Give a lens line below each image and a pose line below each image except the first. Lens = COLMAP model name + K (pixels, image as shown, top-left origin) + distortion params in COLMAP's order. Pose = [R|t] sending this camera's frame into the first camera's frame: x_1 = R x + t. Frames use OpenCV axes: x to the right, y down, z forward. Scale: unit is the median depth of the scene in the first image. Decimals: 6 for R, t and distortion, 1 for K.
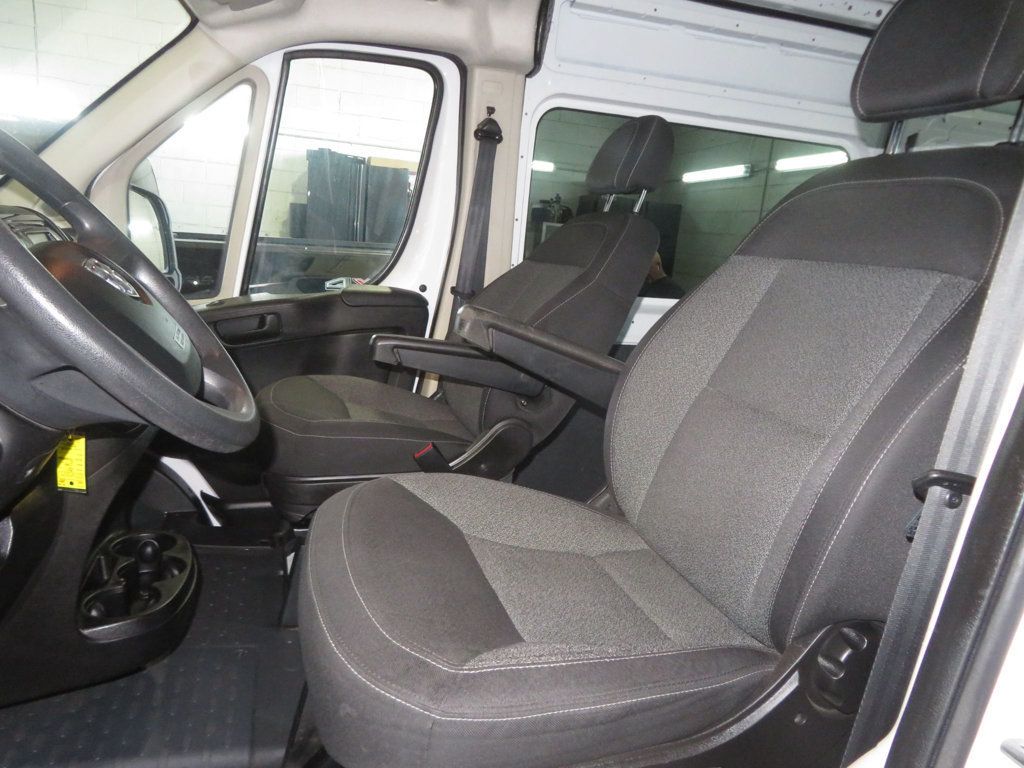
lens RADIAL K [[741.4, 0, 513.1], [0, 741.4, 374.9], [0, 0, 1]] dist [-0.001066, 0.002124]
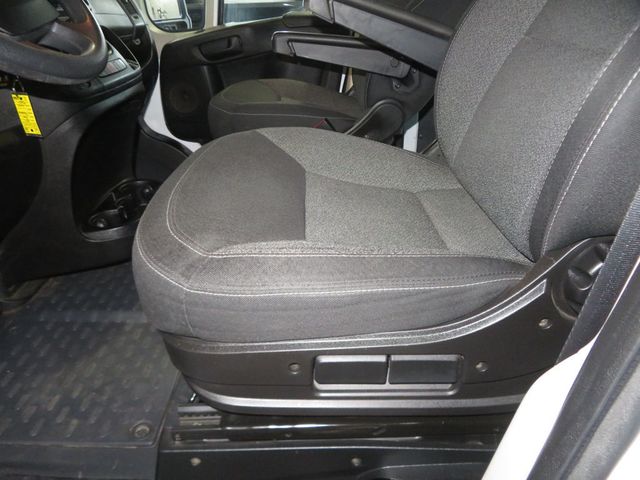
lens RADIAL K [[463.4, 0, 317.3], [0, 463.4, 241.2], [0, 0, 1]] dist [-0.001066, 0.002124]
pose [[0.957876, 0.044918, -0.283646, 0.102940], [0.036054, 0.961069, 0.273947, 0.061411], [0.284909, -0.272633, 0.918966, 0.127212]]
